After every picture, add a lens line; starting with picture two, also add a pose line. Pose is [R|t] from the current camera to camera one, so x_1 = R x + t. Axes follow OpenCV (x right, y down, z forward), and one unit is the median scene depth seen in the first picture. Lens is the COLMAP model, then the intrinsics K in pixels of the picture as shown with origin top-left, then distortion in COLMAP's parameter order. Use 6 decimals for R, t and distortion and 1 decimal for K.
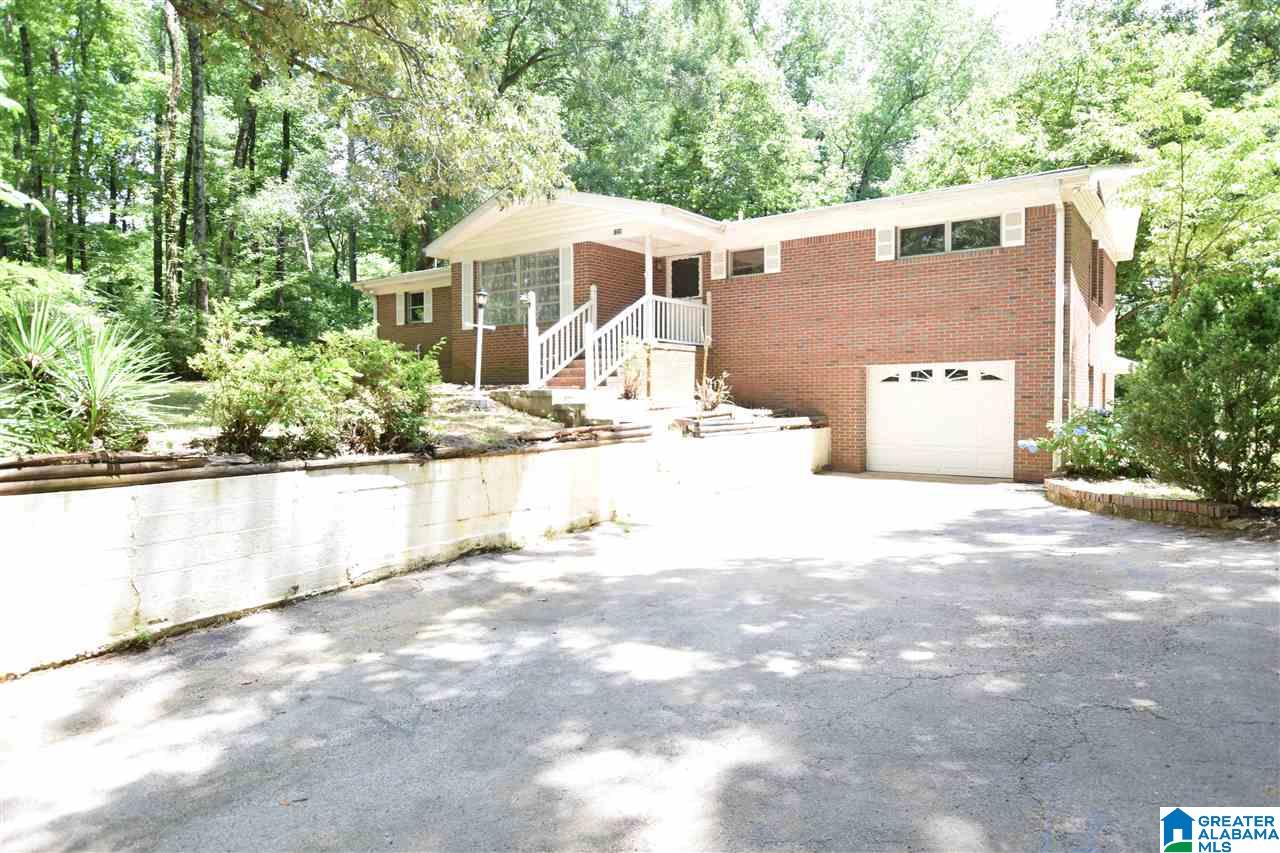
lens RADIAL K [[755.4, 0, 640.1], [0, 755.4, 420.5], [0, 0, 1]] dist [-0.012496, 0.000435]
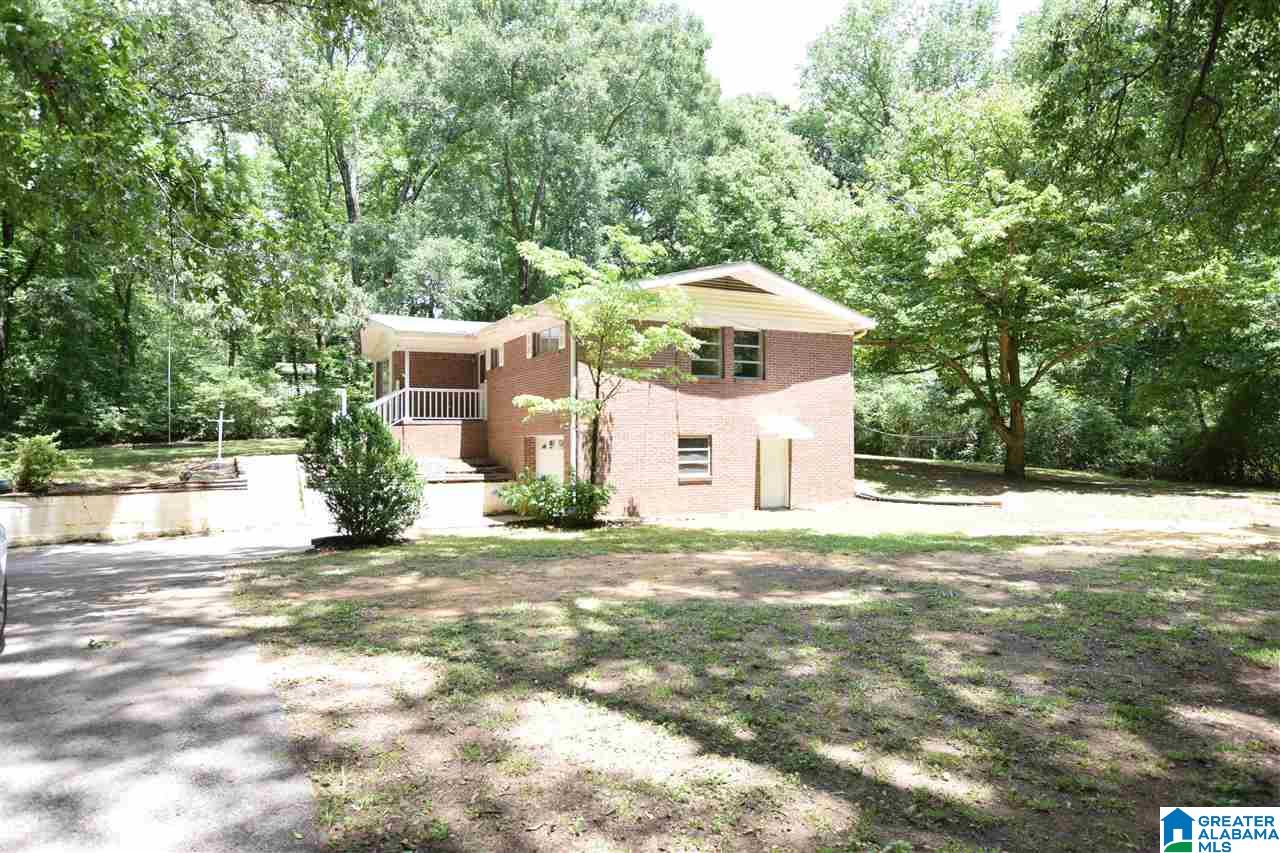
lens RADIAL K [[755.4, 0, 640.1], [0, 755.4, 420.5], [0, 0, 1]] dist [-0.012496, 0.000435]
pose [[0.940691, 0.000999, -0.339264, 1.256997], [-0.017055, 0.998871, -0.044348, -0.060434], [0.338836, 0.047504, 0.939645, -0.294947]]
